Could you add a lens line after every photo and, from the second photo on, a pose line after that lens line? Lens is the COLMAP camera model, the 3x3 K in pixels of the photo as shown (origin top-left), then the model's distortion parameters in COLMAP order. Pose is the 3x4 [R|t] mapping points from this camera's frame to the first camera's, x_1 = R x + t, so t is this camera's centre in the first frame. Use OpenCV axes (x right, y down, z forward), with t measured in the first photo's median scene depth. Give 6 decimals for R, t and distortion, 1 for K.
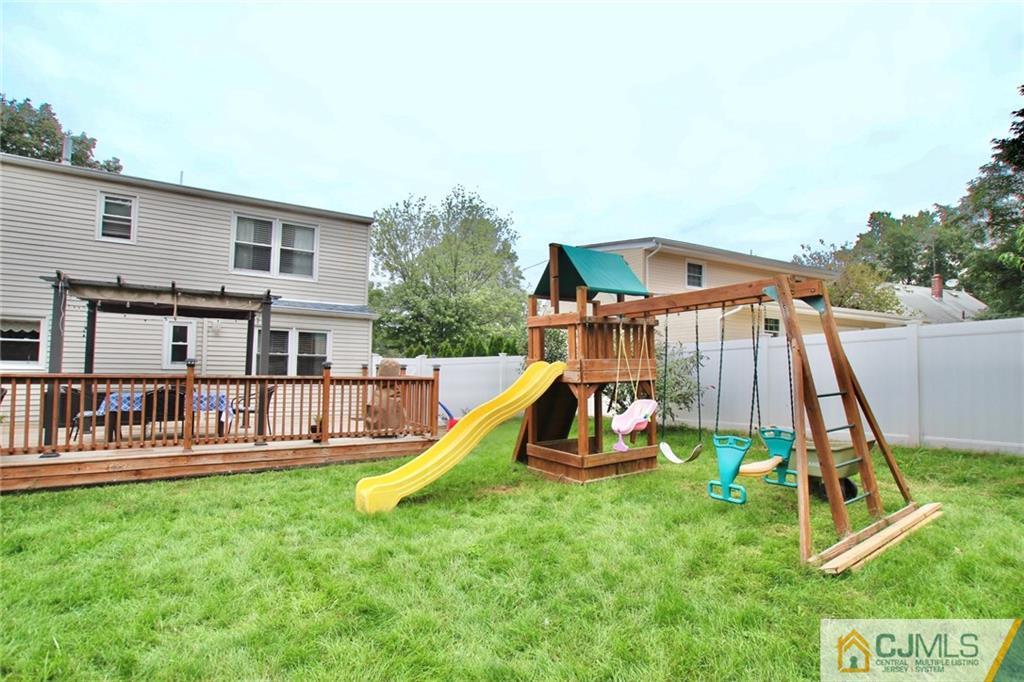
lens RADIAL K [[525.0, 0, 524.9], [0, 525.0, 345.9], [0, 0, 1]] dist [-0.062081, 0.033372]
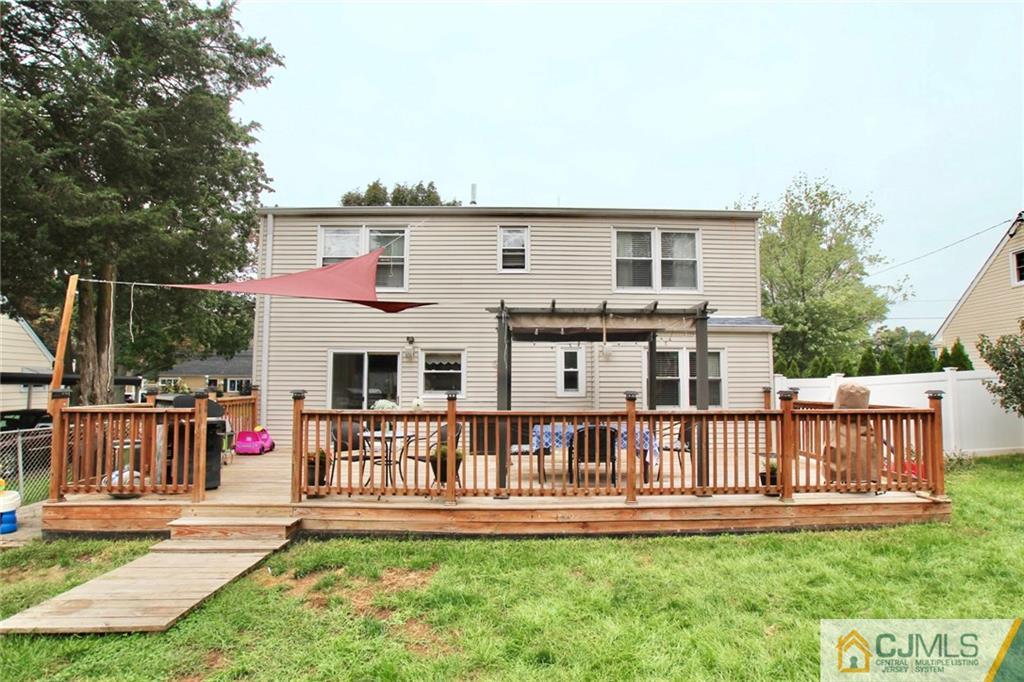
lens RADIAL K [[525.0, 0, 524.9], [0, 525.0, 345.9], [0, 0, 1]] dist [-0.062081, 0.033372]
pose [[0.842187, -0.053314, -0.536543, -0.258806], [0.037683, 0.998486, -0.040066, -0.016120], [0.537867, 0.013525, 0.842921, 0.147536]]
